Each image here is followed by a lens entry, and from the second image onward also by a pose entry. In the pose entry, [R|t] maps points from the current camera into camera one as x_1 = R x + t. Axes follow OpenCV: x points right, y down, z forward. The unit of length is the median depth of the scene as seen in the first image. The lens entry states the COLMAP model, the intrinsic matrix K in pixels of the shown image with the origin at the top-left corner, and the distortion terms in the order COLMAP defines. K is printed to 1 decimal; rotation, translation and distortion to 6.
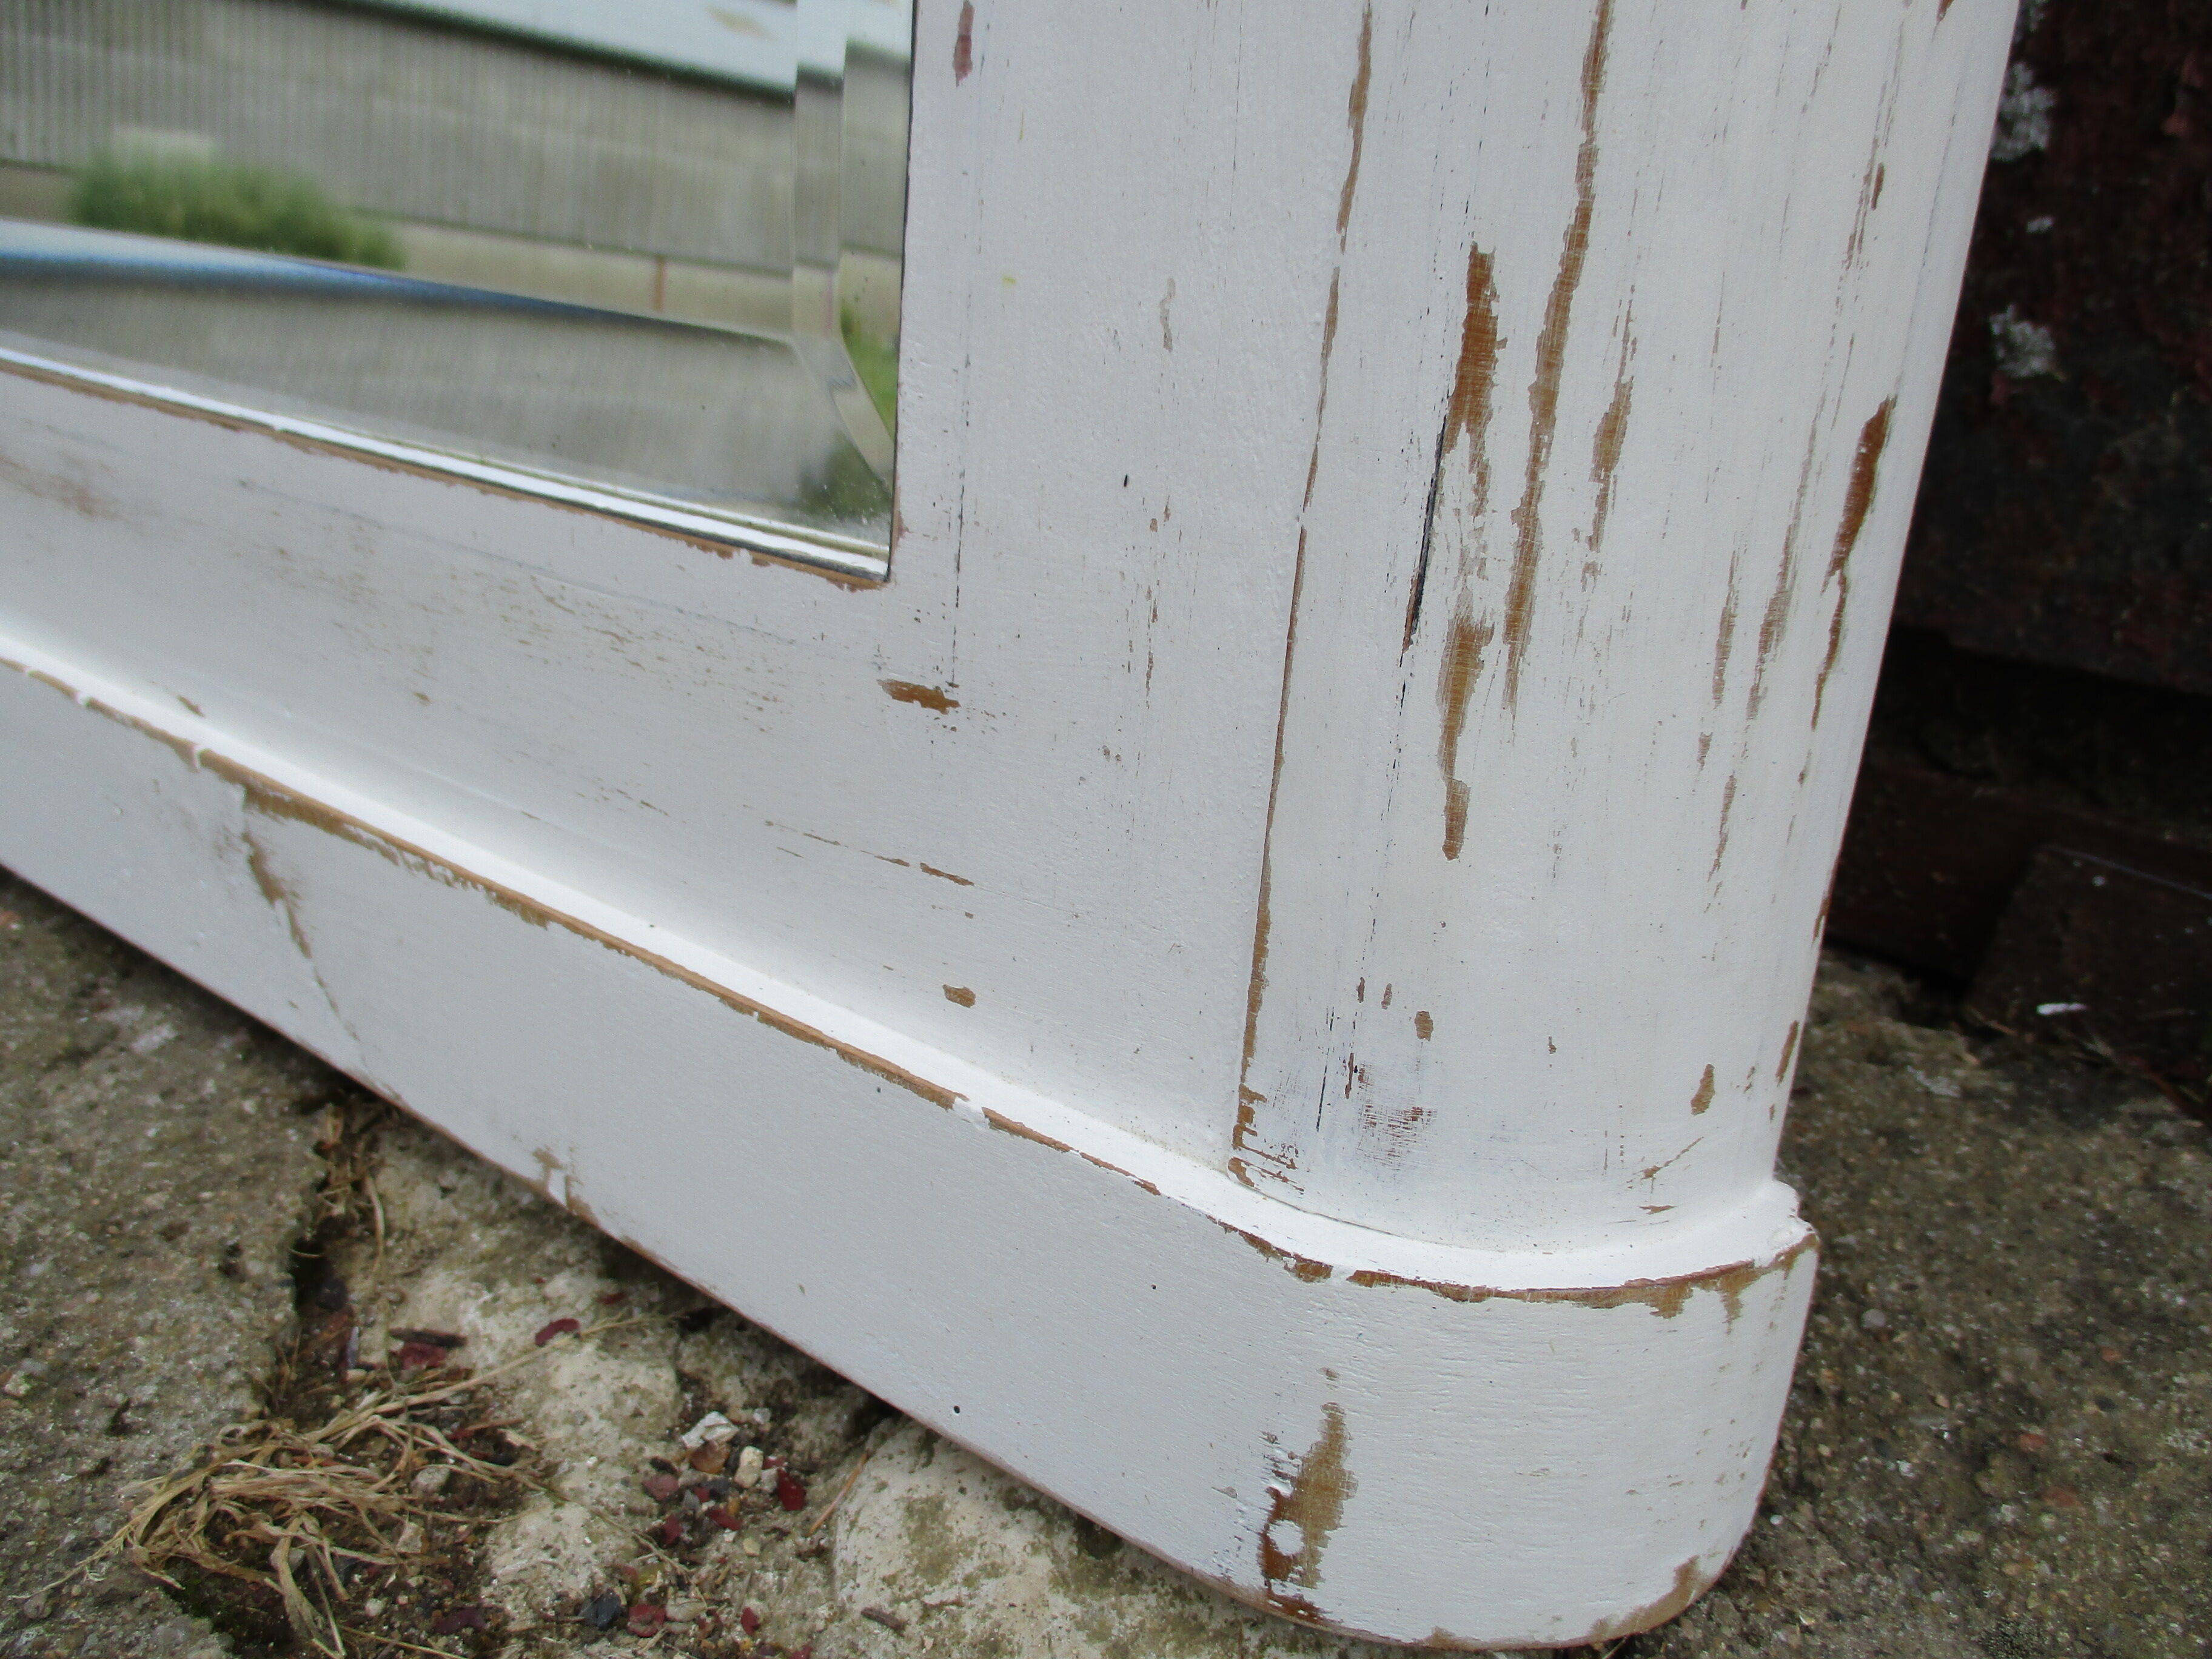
lens RADIAL K [[1821.8, 0, 1106.4], [0, 1821.8, 830.1], [0, 0, 1]] dist [-0.043924, 0.017971]
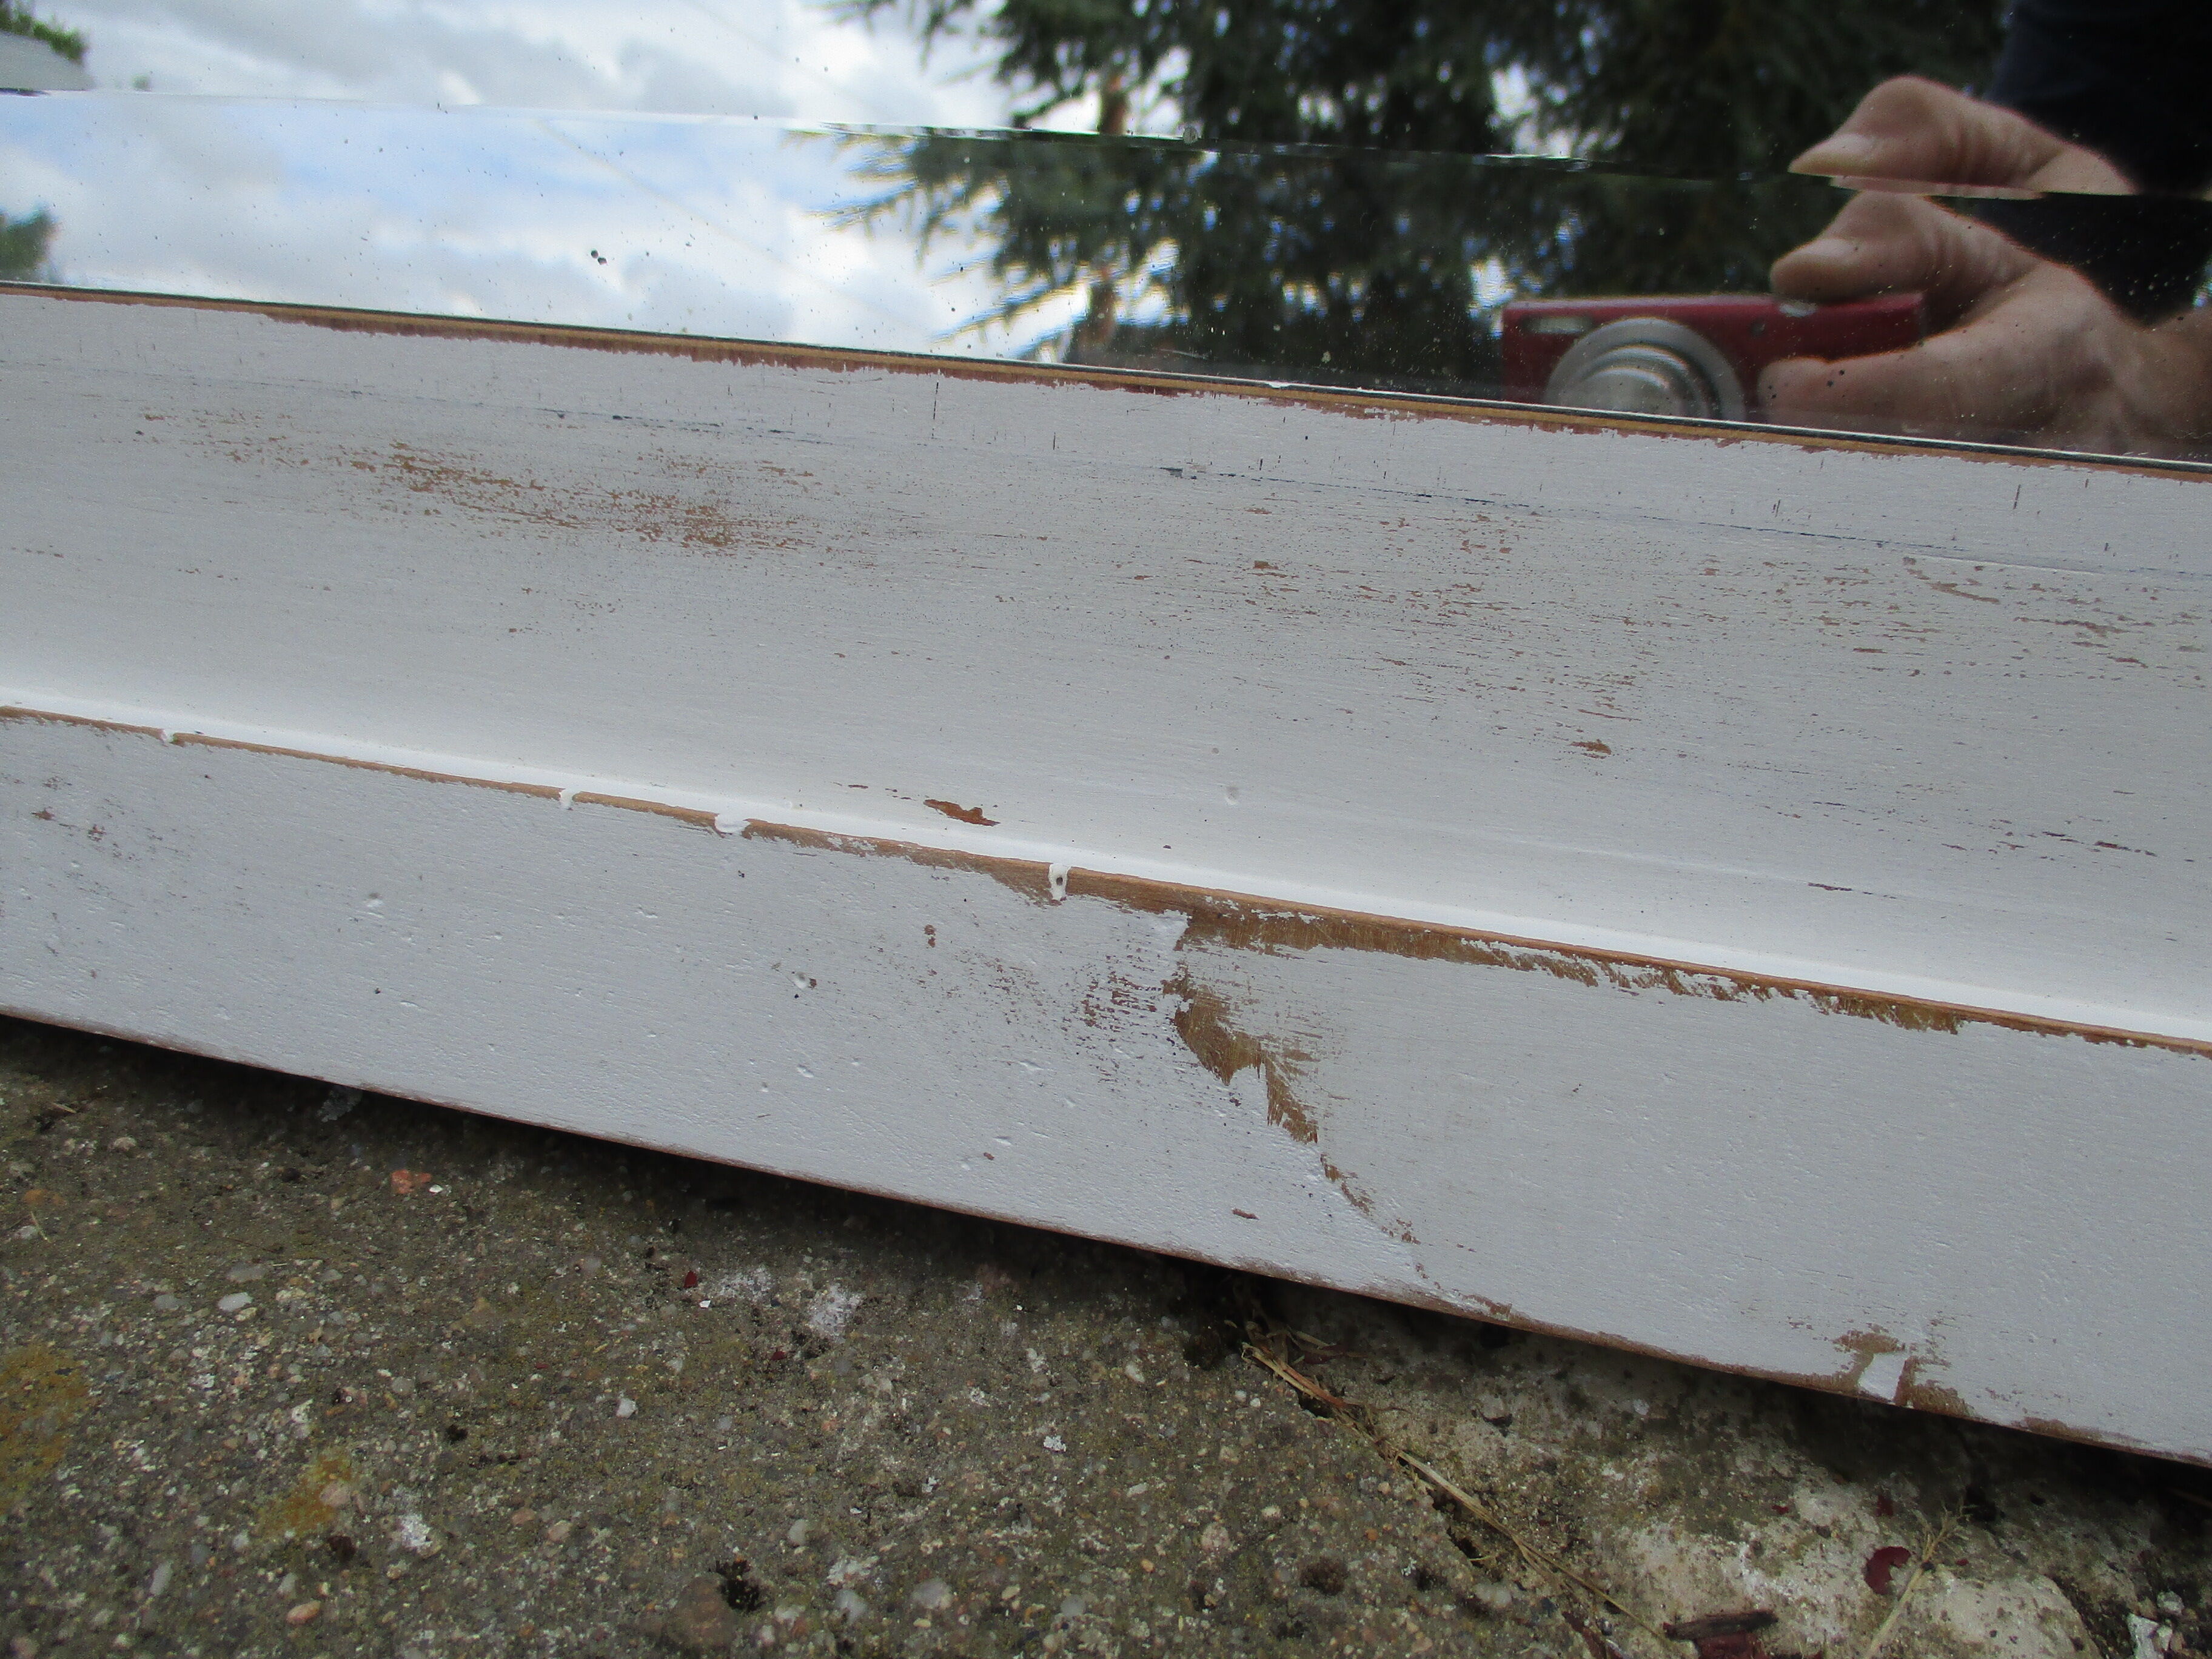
lens RADIAL K [[1821.8, 0, 1105.5], [0, 1821.8, 829.6], [0, 0, 1]] dist [-0.043924, 0.017971]
pose [[0.933340, -0.118302, 0.338940, -0.808647], [0.124019, 0.992268, 0.004823, -0.068675], [-0.336890, 0.037534, 0.940796, 0.391610]]
